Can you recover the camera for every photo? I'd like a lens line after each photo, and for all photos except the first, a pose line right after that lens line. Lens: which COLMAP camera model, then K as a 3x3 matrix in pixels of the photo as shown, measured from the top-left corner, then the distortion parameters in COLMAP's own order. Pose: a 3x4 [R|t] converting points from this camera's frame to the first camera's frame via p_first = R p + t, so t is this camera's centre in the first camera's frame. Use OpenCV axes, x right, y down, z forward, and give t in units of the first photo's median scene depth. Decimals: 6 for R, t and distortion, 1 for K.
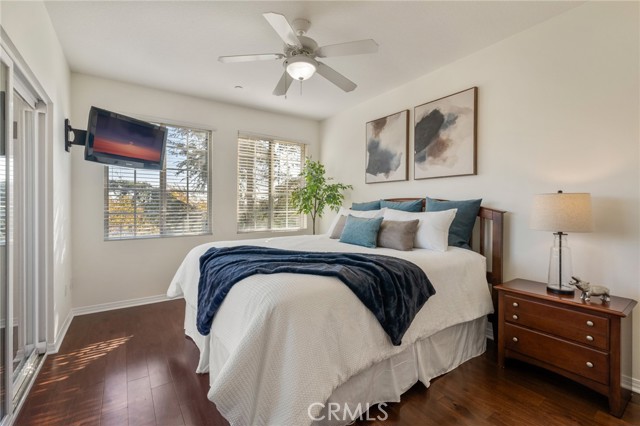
lens RADIAL K [[277.1, 0, 319.0], [0, 277.1, 212.5], [0, 0, 1]] dist [0.002966, 0.000340]
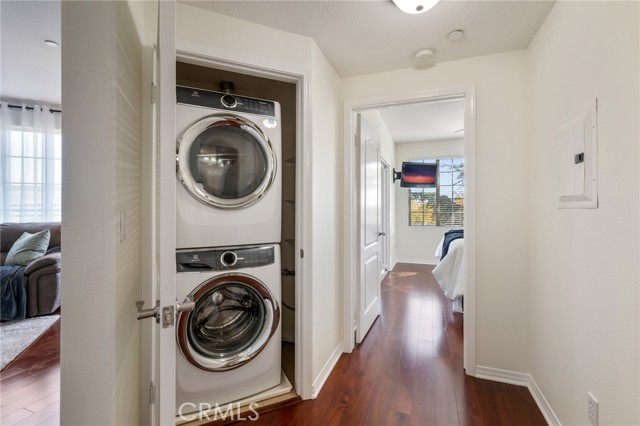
lens RADIAL K [[287.7, 0, 317.6], [0, 287.7, 214.4], [0, 0, 1]] dist [0.004454, 0.000531]
pose [[0.545882, -0.003887, -0.837853, 0.632513], [0.001502, 0.999992, -0.003661, 0.028068], [0.837861, 0.000740, 0.545883, -0.708301]]
